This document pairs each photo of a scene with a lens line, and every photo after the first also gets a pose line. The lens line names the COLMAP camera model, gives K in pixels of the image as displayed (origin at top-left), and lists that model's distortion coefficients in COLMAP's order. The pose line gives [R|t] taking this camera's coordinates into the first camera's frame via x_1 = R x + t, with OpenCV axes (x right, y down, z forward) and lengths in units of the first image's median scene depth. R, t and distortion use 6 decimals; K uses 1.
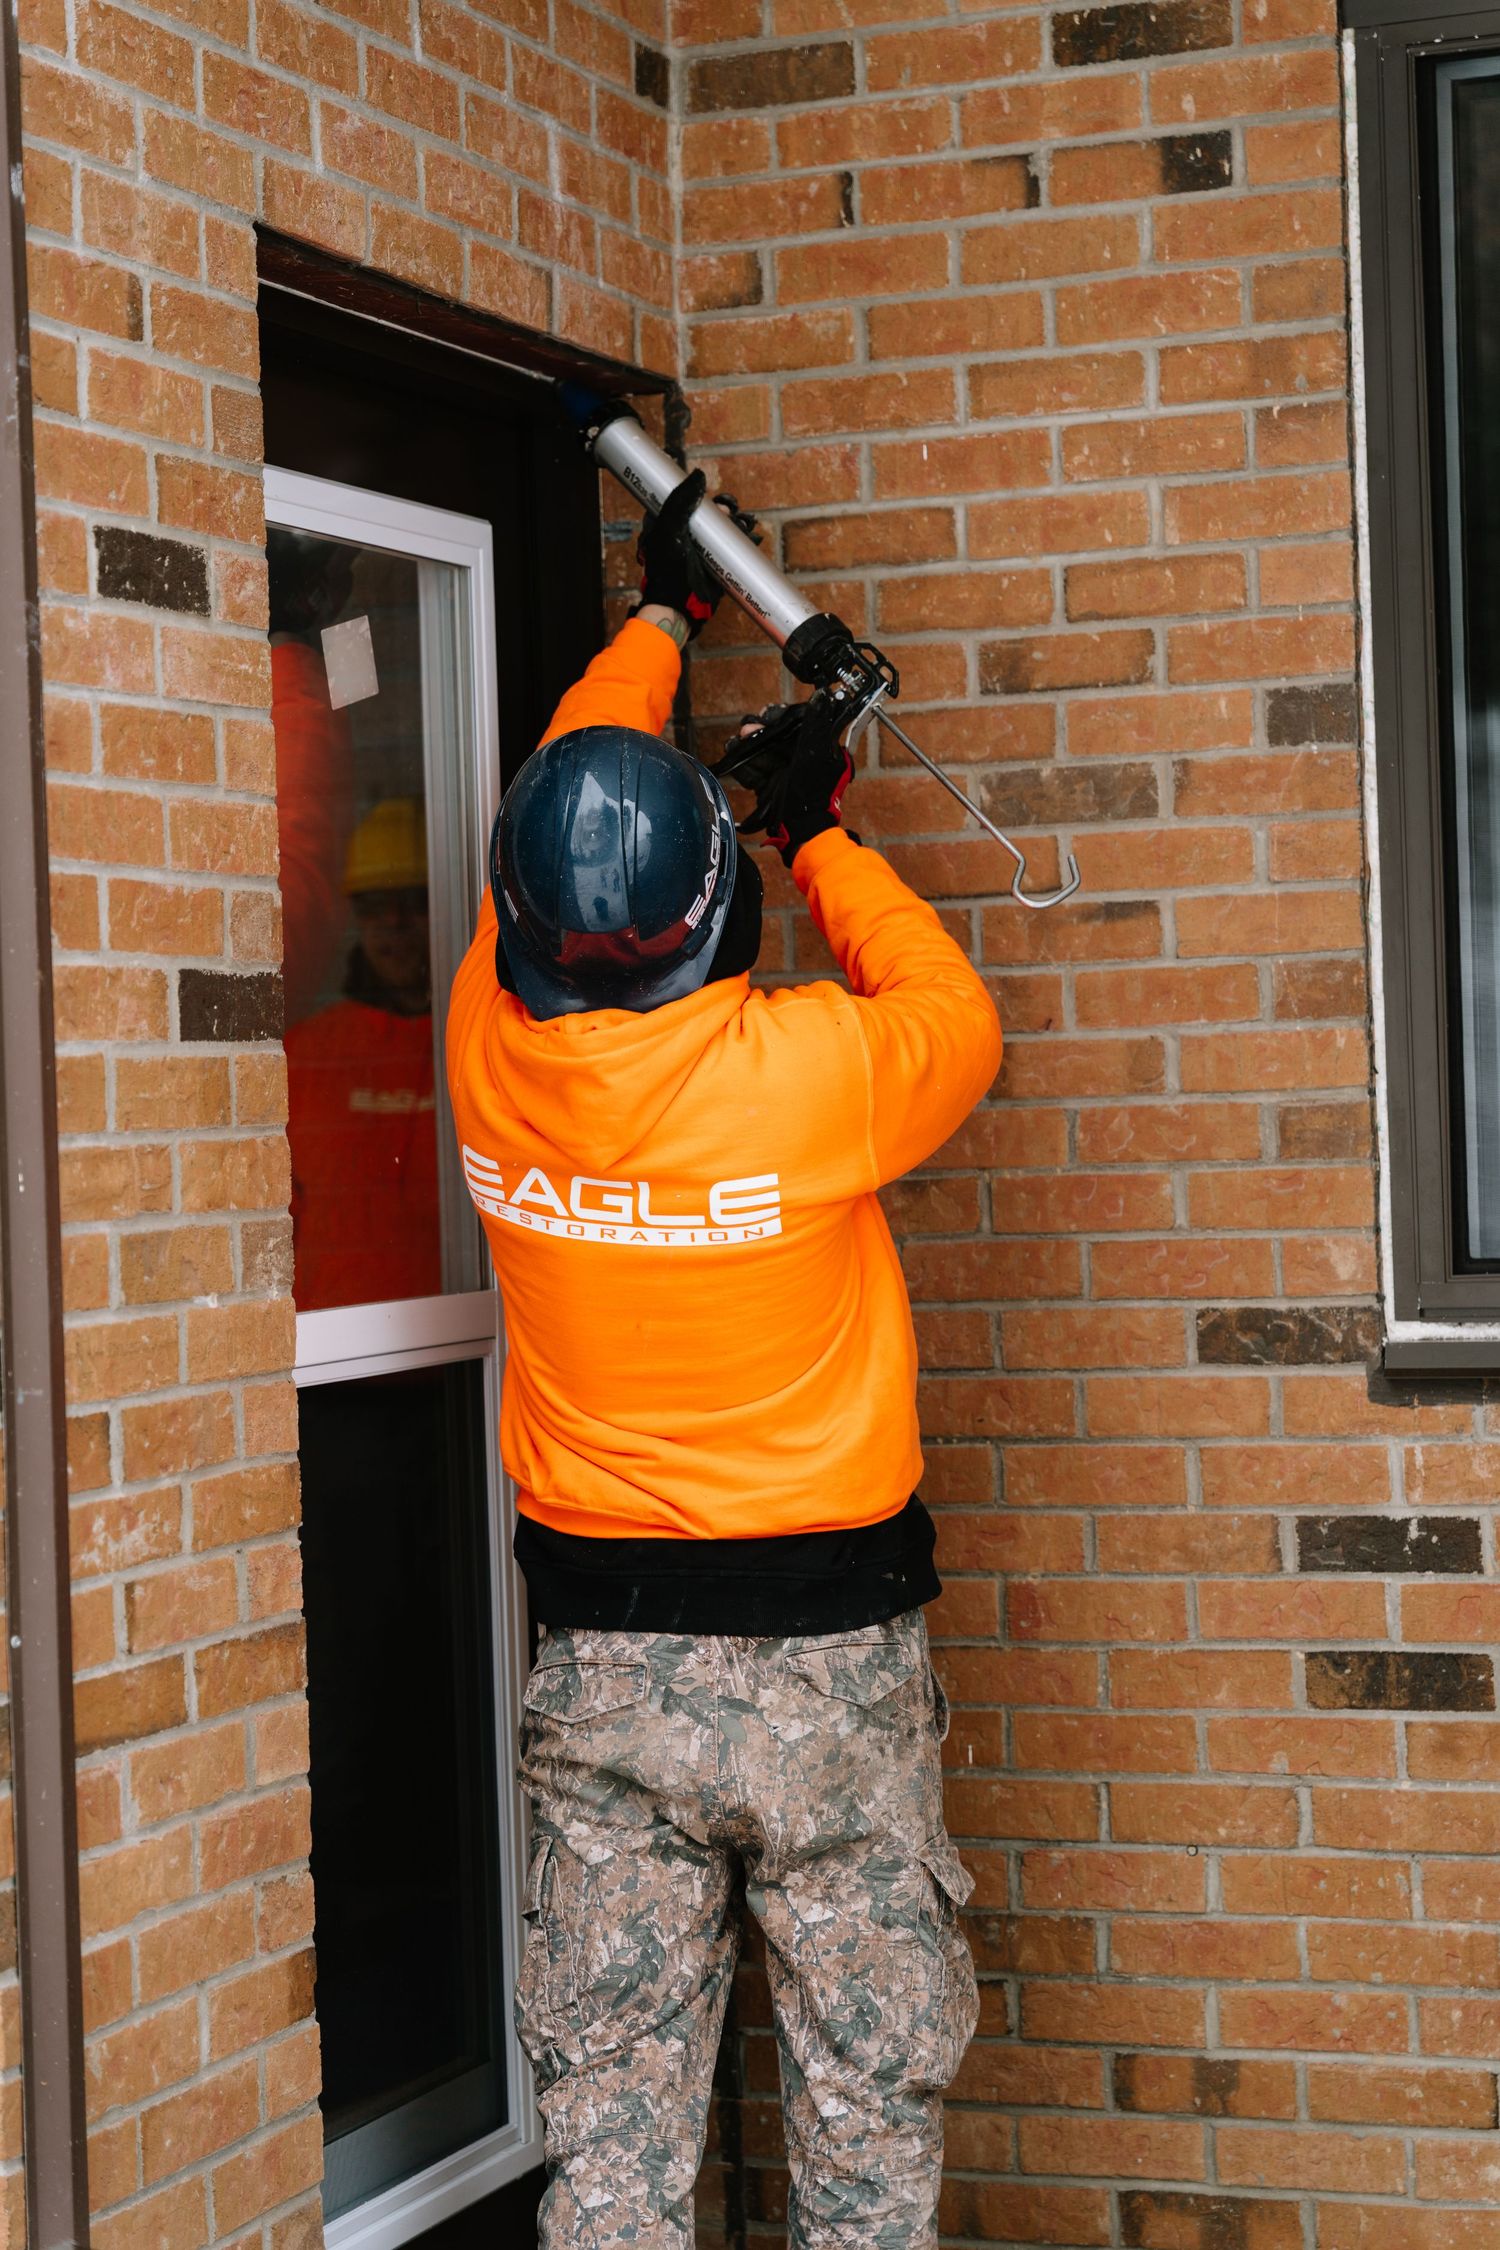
lens RADIAL K [[4371.0, 0, 784.2], [0, 4371.0, 1130.2], [0, 0, 1]] dist [0.065365, 0.000000]
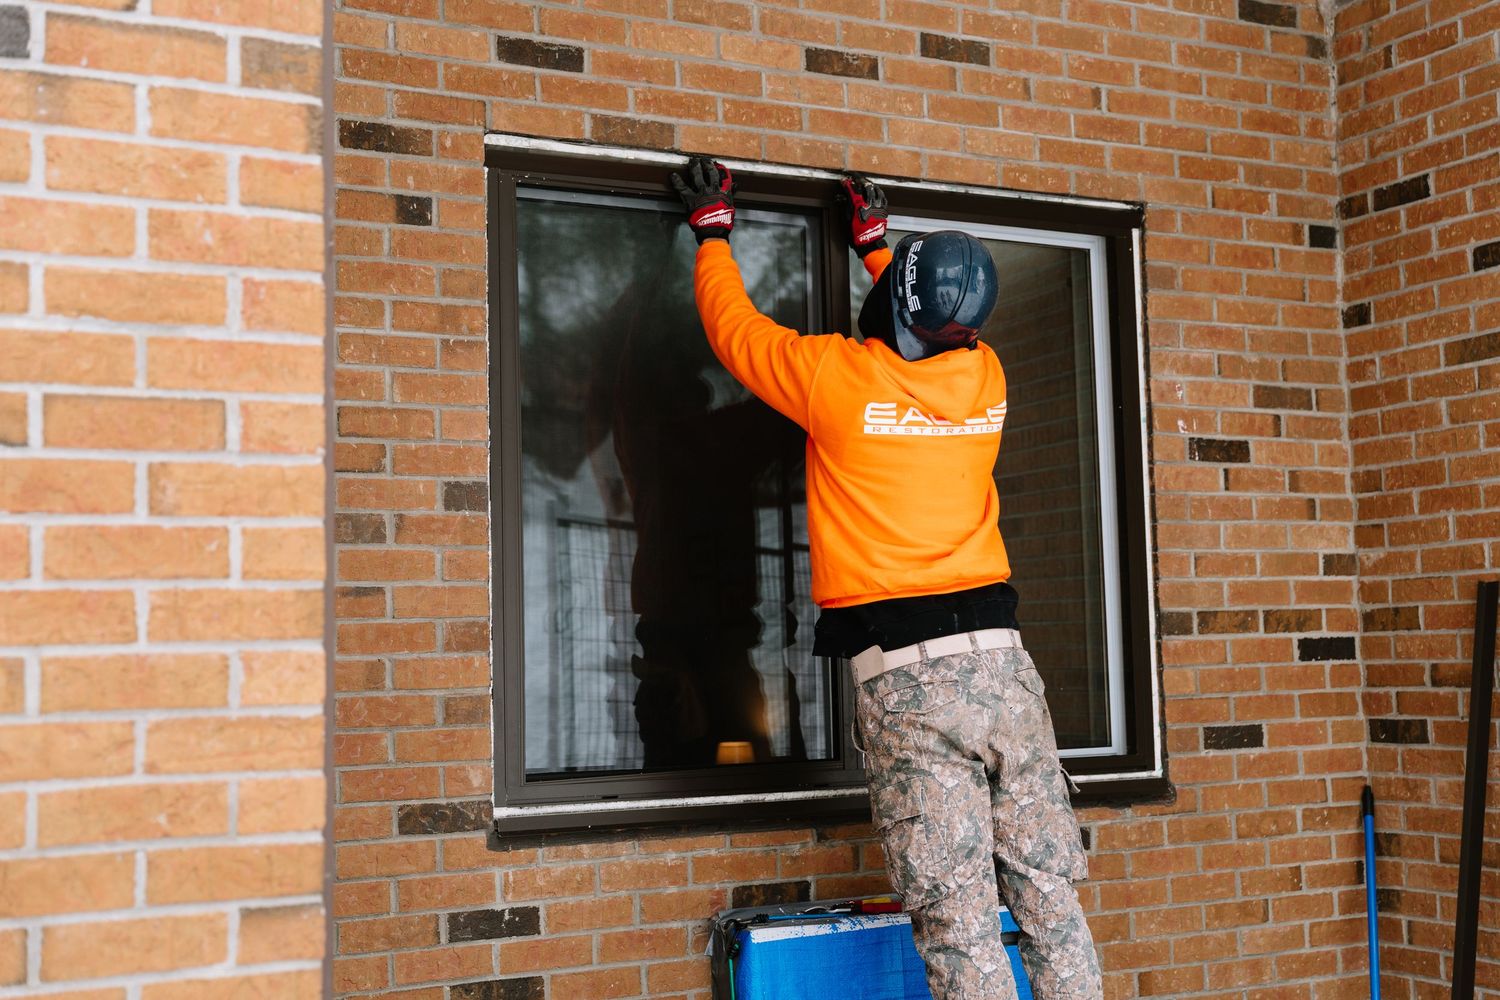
lens RADIAL K [[1944.0, 0, 788.7], [0, 1944.0, 498.6], [0, 0, 1]] dist [0.036540, 0.000000]
pose [[0.648879, 0.079614, 0.756715, -0.443892], [0.010085, 0.993524, -0.113176, 0.006341], [-0.760825, 0.081069, 0.643874, 0.326901]]
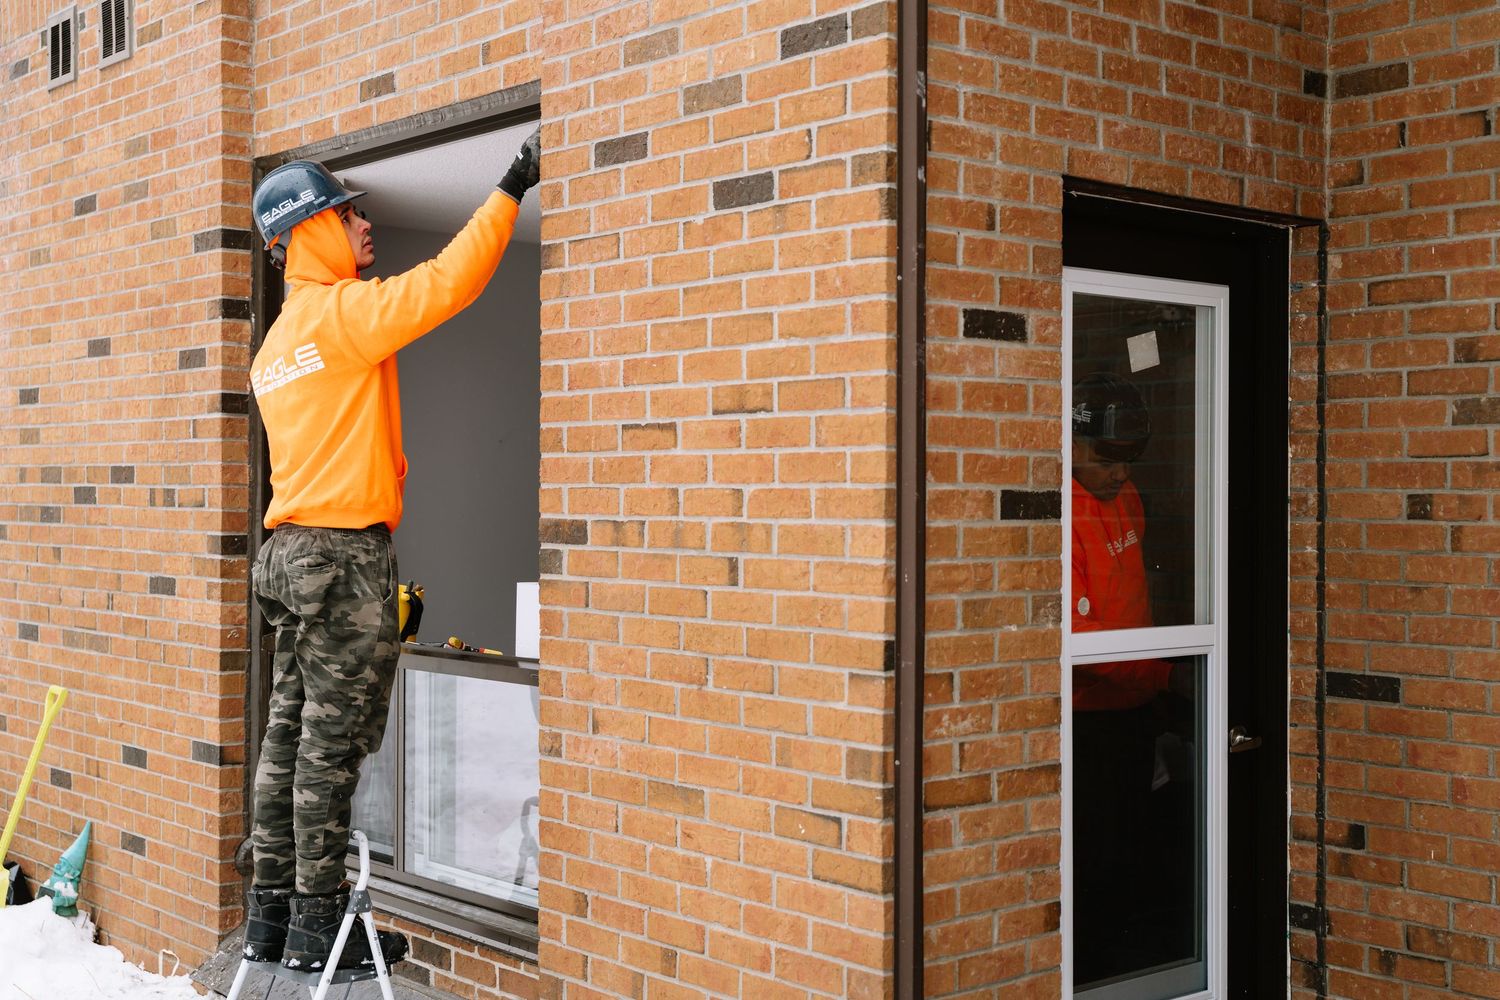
lens RADIAL K [[1944.0, 0, 740.8], [0, 1944.0, 503.9], [0, 0, 1]] dist [0.036540, 0.000000]
pose [[0.880986, 0.037902, -0.471621, 0.195627], [-0.036542, 0.999260, 0.012046, -0.029832], [0.471728, 0.006621, 0.881719, -0.010181]]
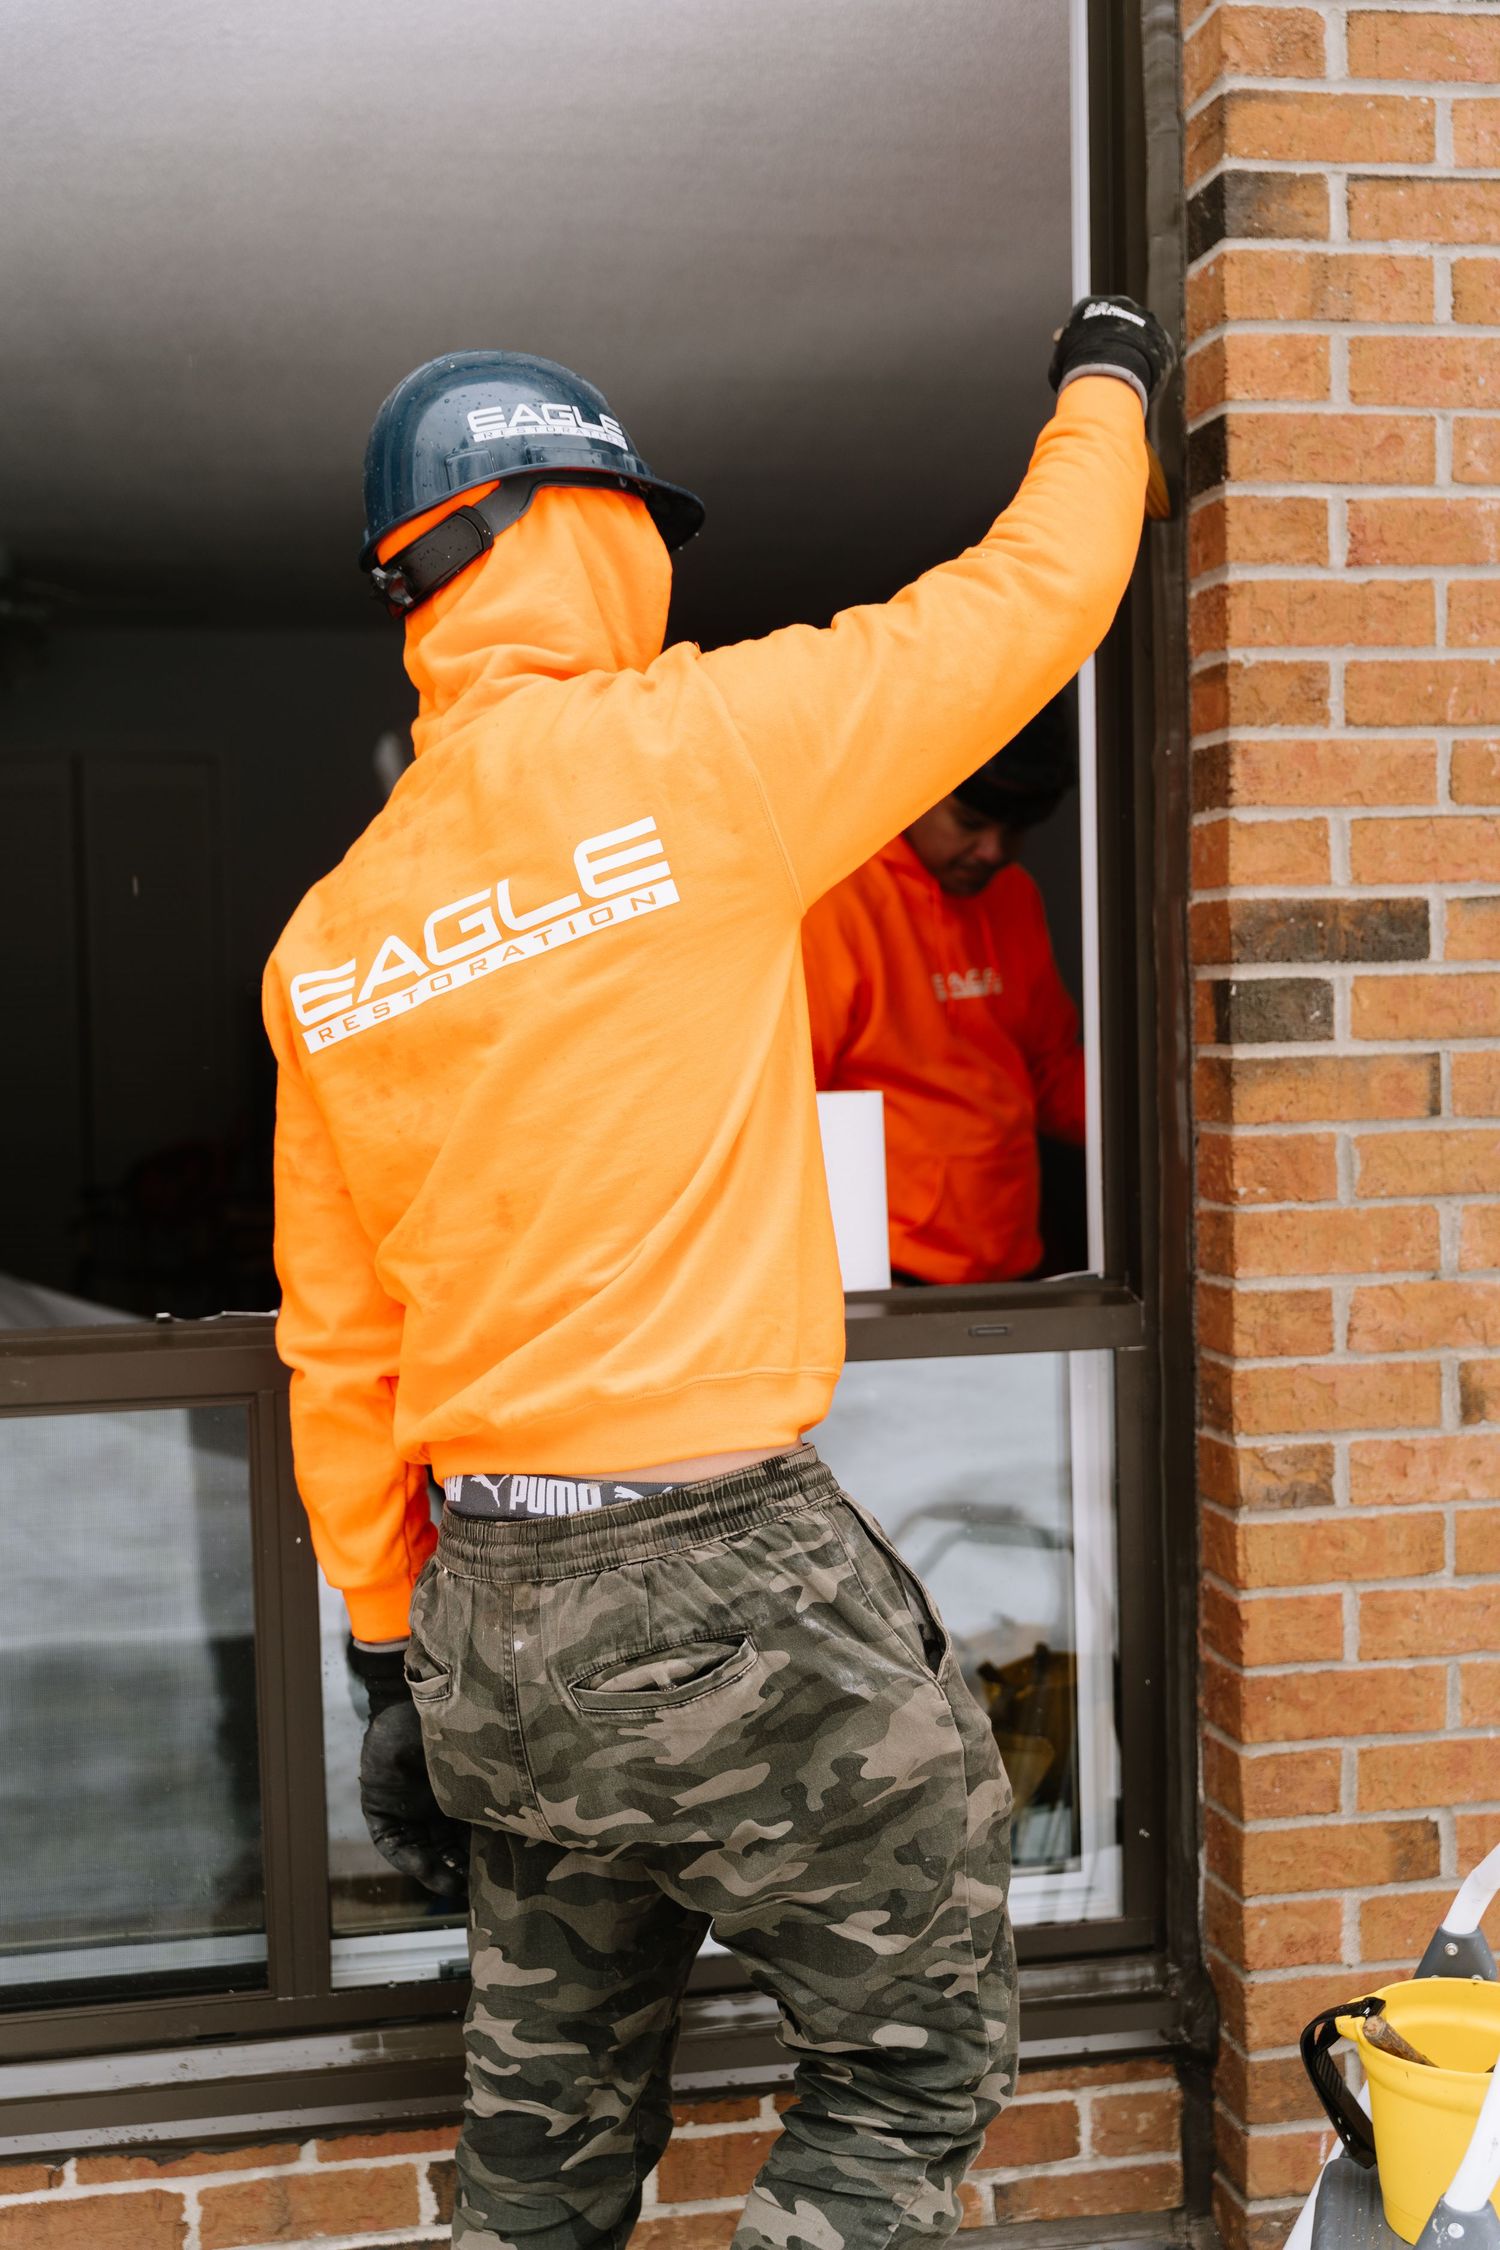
lens RADIAL K [[2646.9, 0, 753.4], [0, 2646.9, 1142.5], [0, 0, 1]] dist [0.018196, 0.000000]
pose [[0.848597, -0.018476, 0.528716, -0.739296], [0.000910, 0.999440, 0.033464, 0.024402], [-0.529038, -0.027916, 0.848139, 0.438926]]
